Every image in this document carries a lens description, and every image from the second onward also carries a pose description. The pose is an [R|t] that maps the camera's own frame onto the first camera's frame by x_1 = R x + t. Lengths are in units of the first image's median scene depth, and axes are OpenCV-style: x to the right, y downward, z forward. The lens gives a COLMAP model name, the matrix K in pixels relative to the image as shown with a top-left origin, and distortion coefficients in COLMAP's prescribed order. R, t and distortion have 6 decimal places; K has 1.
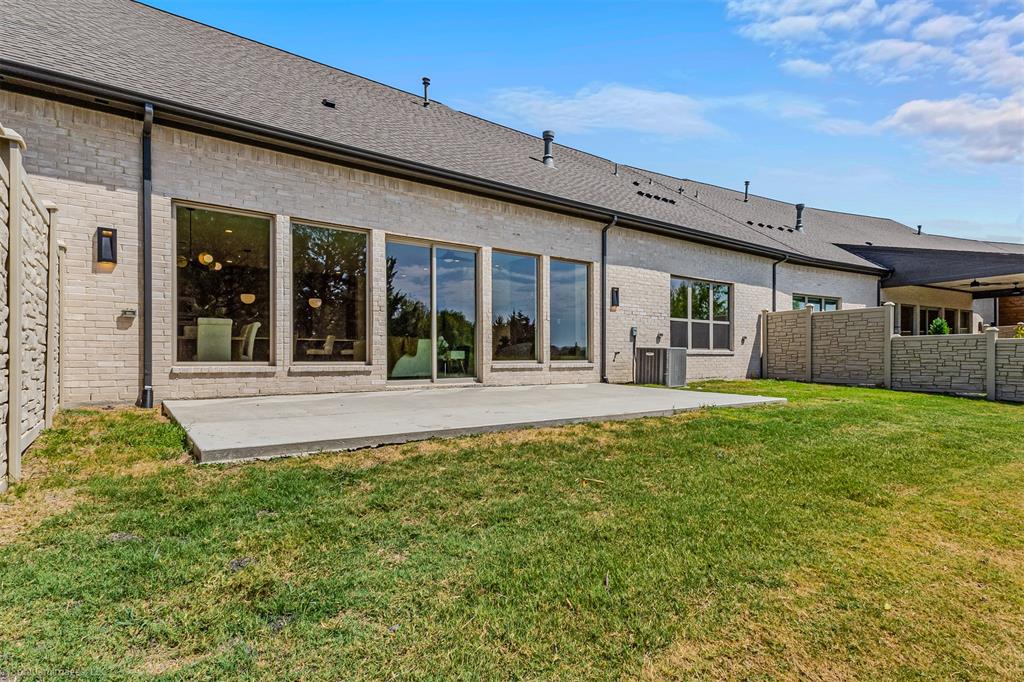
lens RADIAL K [[419.7, 0, 510.1], [0, 419.7, 350.5], [0, 0, 1]] dist [0.002041, 0.000260]
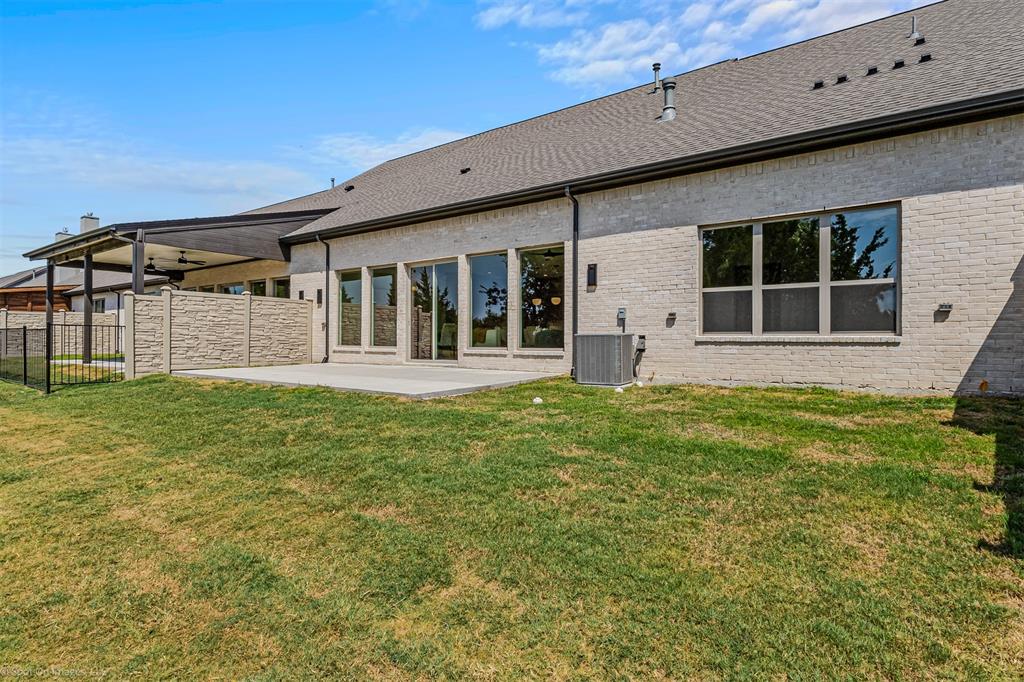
lens RADIAL K [[359.0, 0, 511.5], [0, 359.0, 337.6], [0, 0, 1]] dist [-0.001032, 0.000004]
pose [[0.542240, -0.012810, -0.840126, 0.781180], [0.004810, 0.999915, -0.012143, 0.008478], [0.840210, 0.002543, 0.542255, 0.468373]]
